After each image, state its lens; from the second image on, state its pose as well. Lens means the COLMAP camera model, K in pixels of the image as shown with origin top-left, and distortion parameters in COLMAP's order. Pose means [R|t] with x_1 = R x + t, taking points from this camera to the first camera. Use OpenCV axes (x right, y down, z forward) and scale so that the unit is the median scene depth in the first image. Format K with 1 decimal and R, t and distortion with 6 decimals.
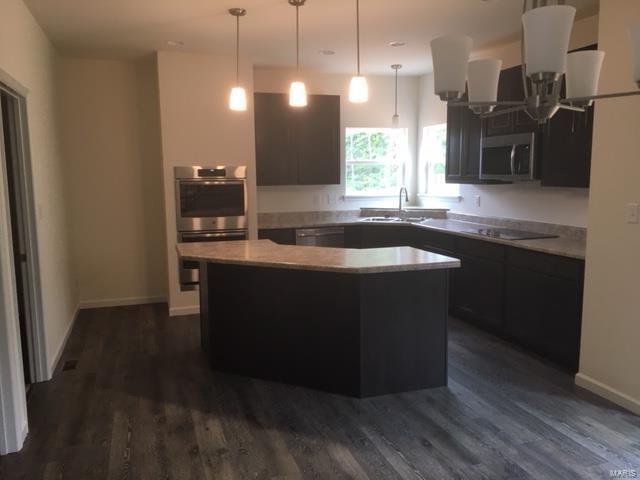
lens RADIAL K [[541.2, 0, 319.1], [0, 541.2, 241.1], [0, 0, 1]] dist [-0.001630, -0.002978]
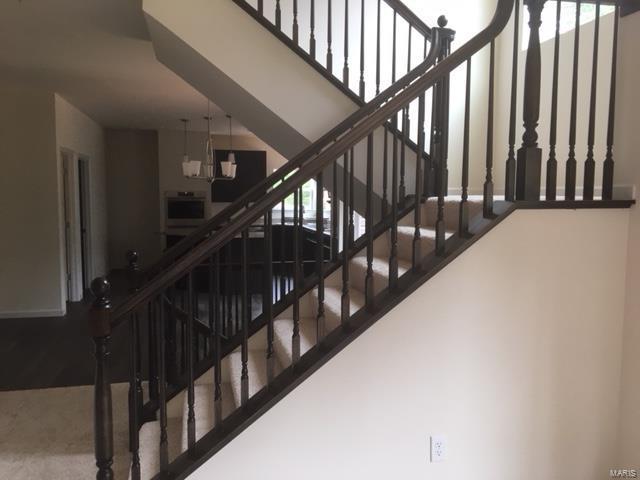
lens RADIAL K [[541.2, 0, 320.7], [0, 541.2, 239.2], [0, 0, 1]] dist [-0.001630, -0.002978]
pose [[0.995144, 0.021909, -0.095962, 0.593708], [-0.025767, 0.998901, -0.039149, 0.111756], [0.094999, 0.041431, 0.994615, -1.048539]]
